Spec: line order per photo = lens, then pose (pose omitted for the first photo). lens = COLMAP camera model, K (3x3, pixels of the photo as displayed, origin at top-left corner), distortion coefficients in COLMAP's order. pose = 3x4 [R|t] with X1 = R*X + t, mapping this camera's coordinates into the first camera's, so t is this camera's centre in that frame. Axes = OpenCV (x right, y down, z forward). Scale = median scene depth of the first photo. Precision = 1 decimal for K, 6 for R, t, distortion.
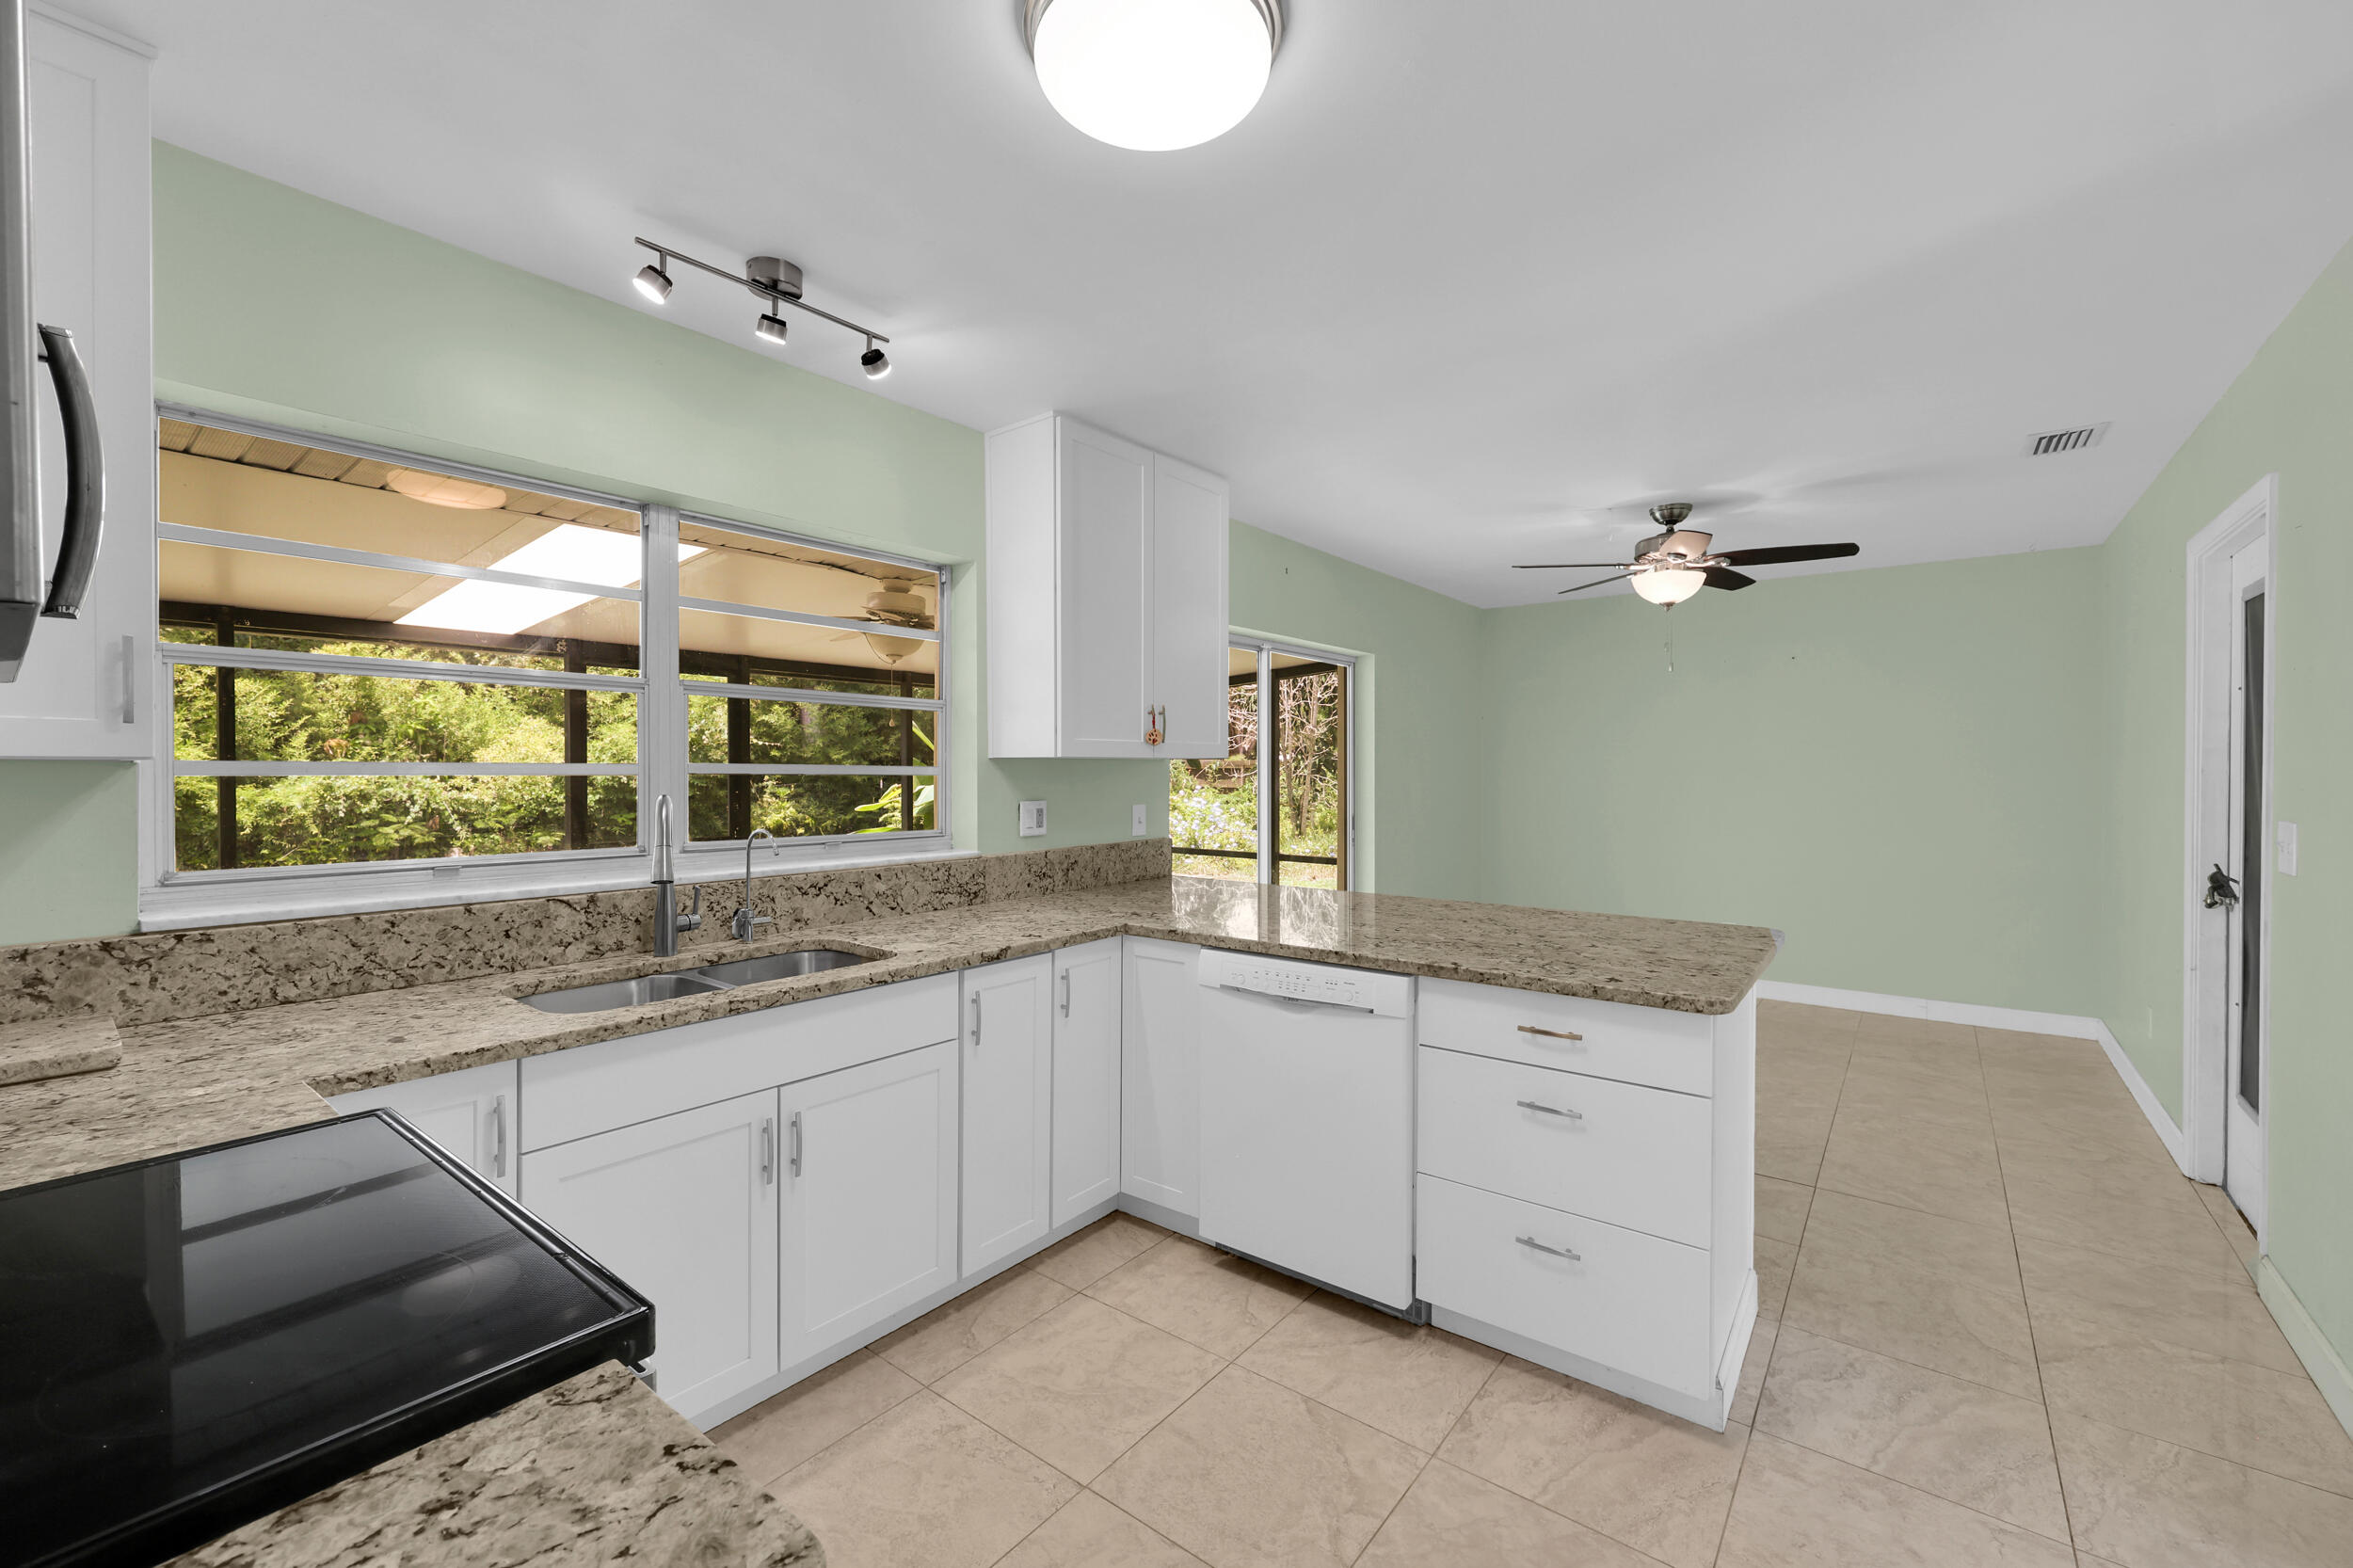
lens RADIAL K [[957.0, 0, 1151.5], [0, 957.0, 761.3], [0, 0, 1]] dist [-0.001301, 0.001632]
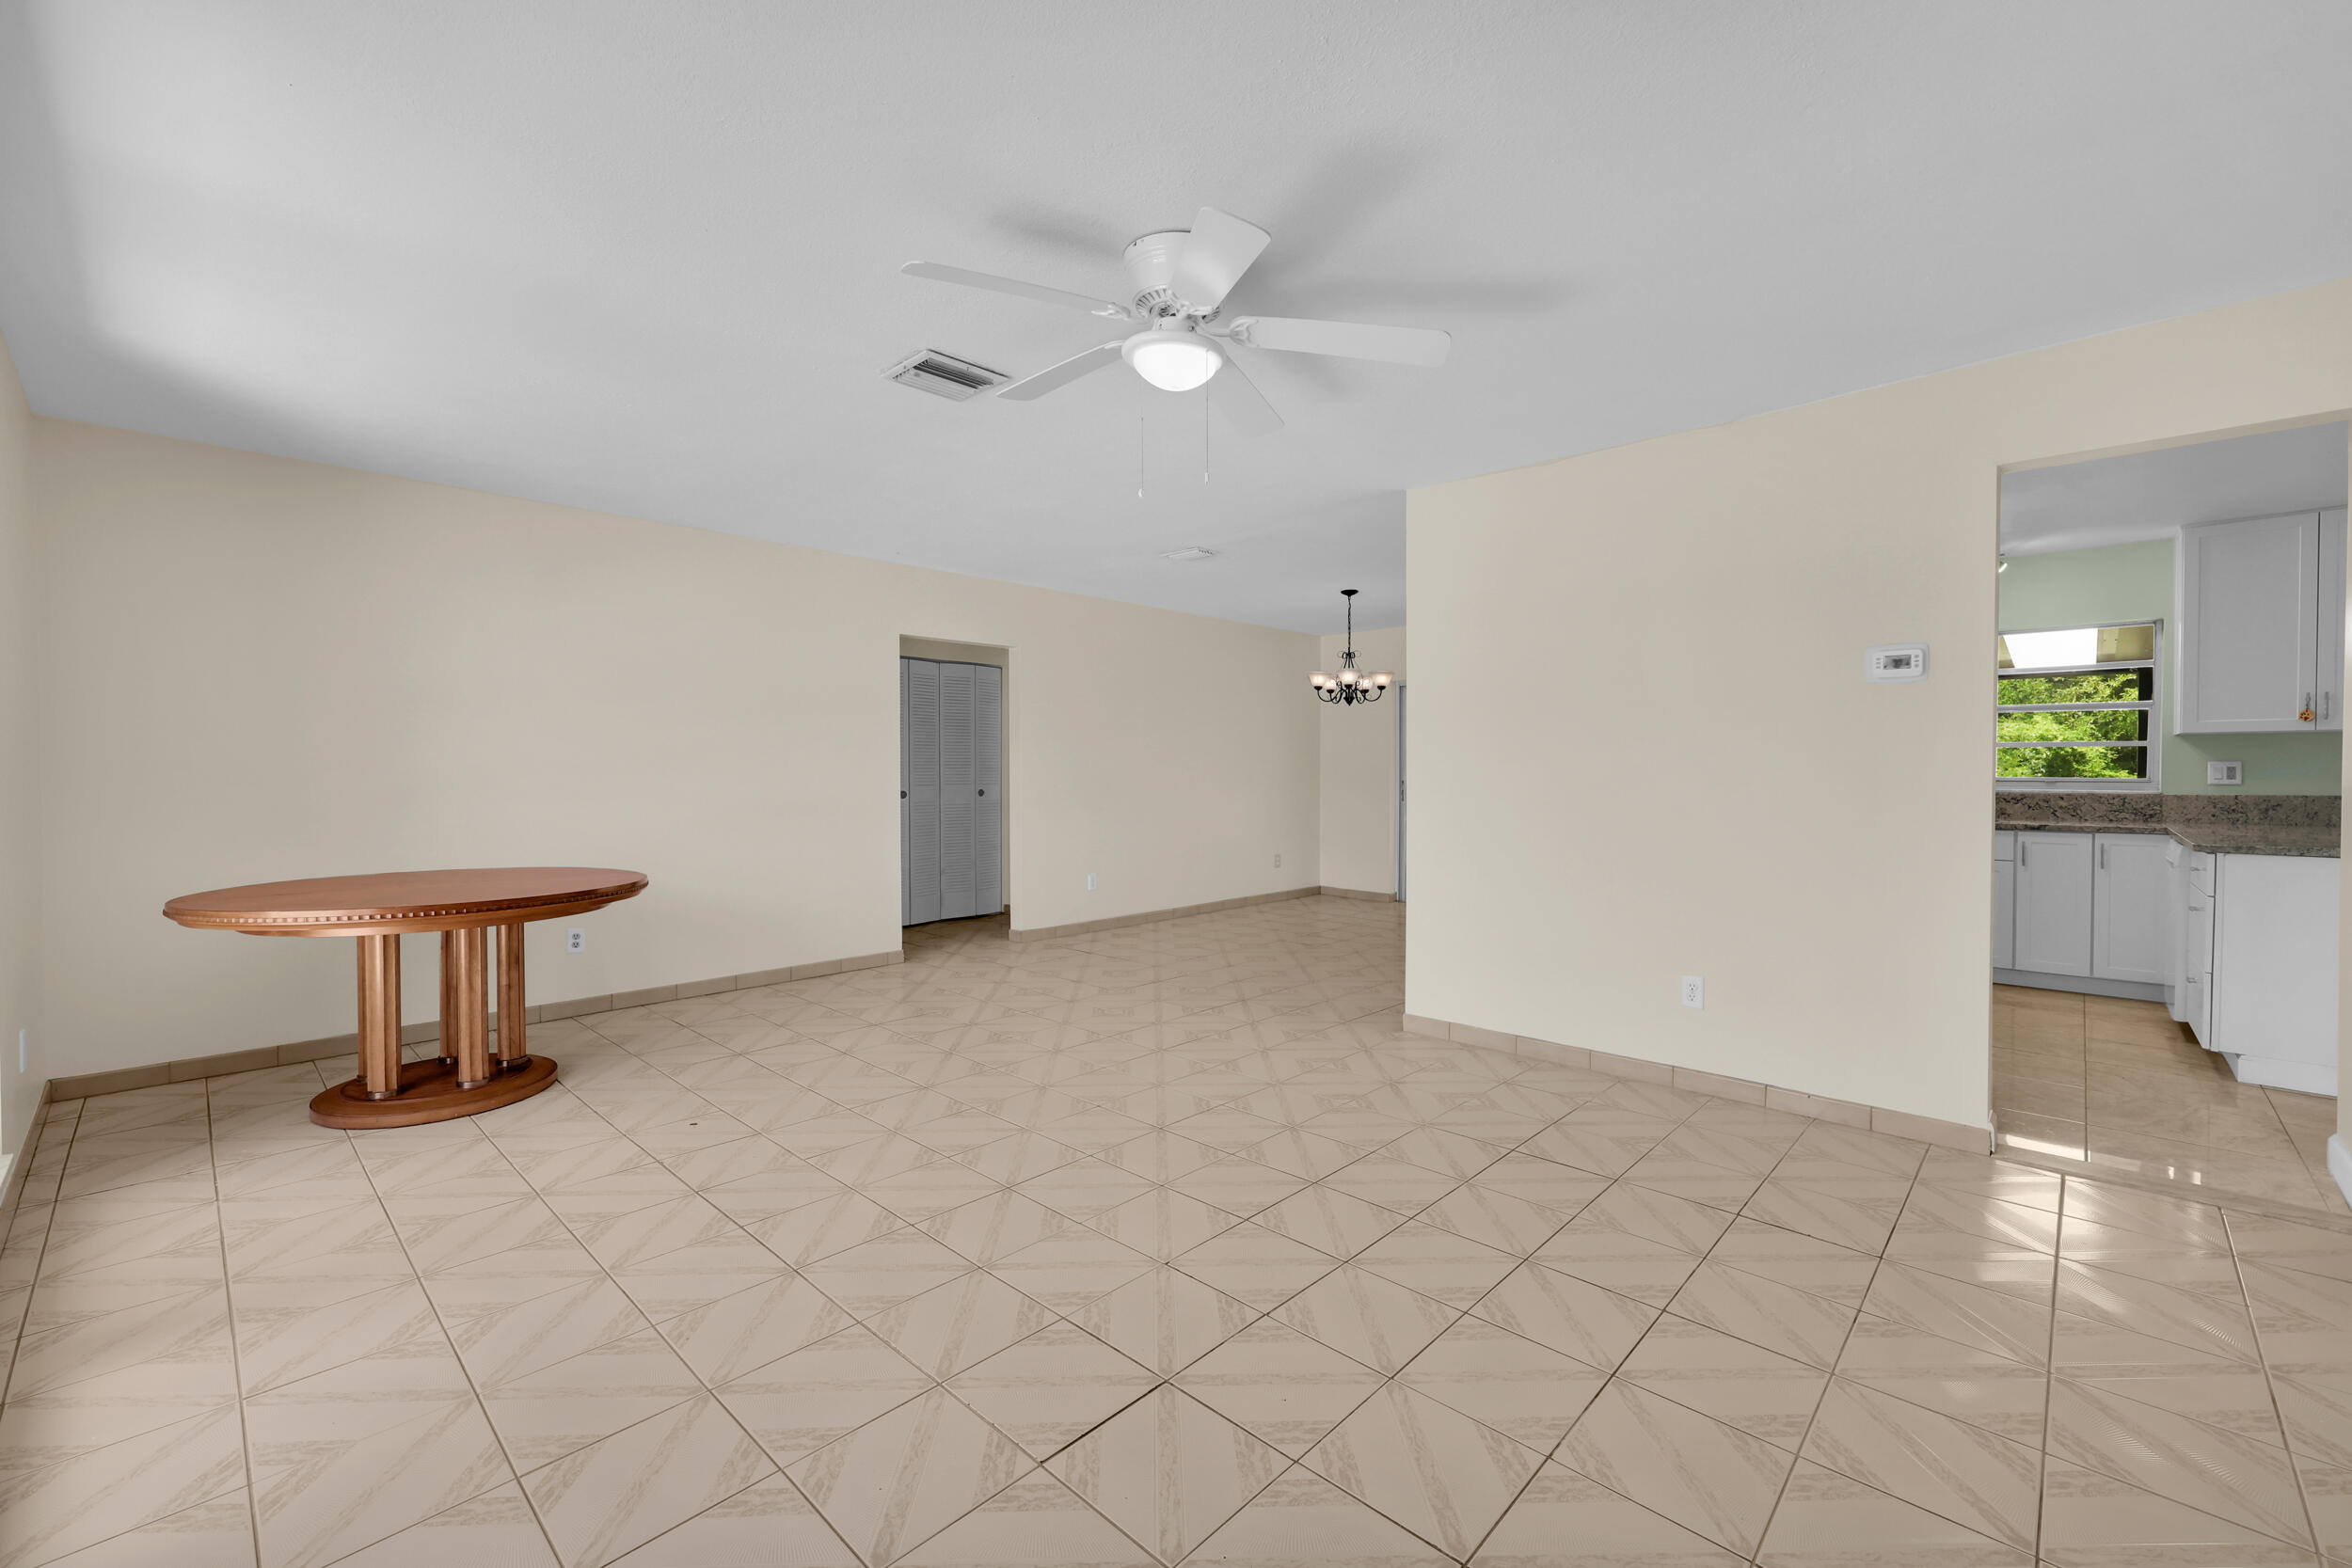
lens RADIAL K [[956.5, 0, 1175.2], [0, 956.5, 783.5], [0, 0, 1]] dist [-0.001301, 0.001632]
pose [[-0.089786, 0.015712, -0.995837, 1.568424], [0.007868, 0.999856, 0.015066, 0.040692], [0.995930, -0.006483, -0.089897, -0.535803]]
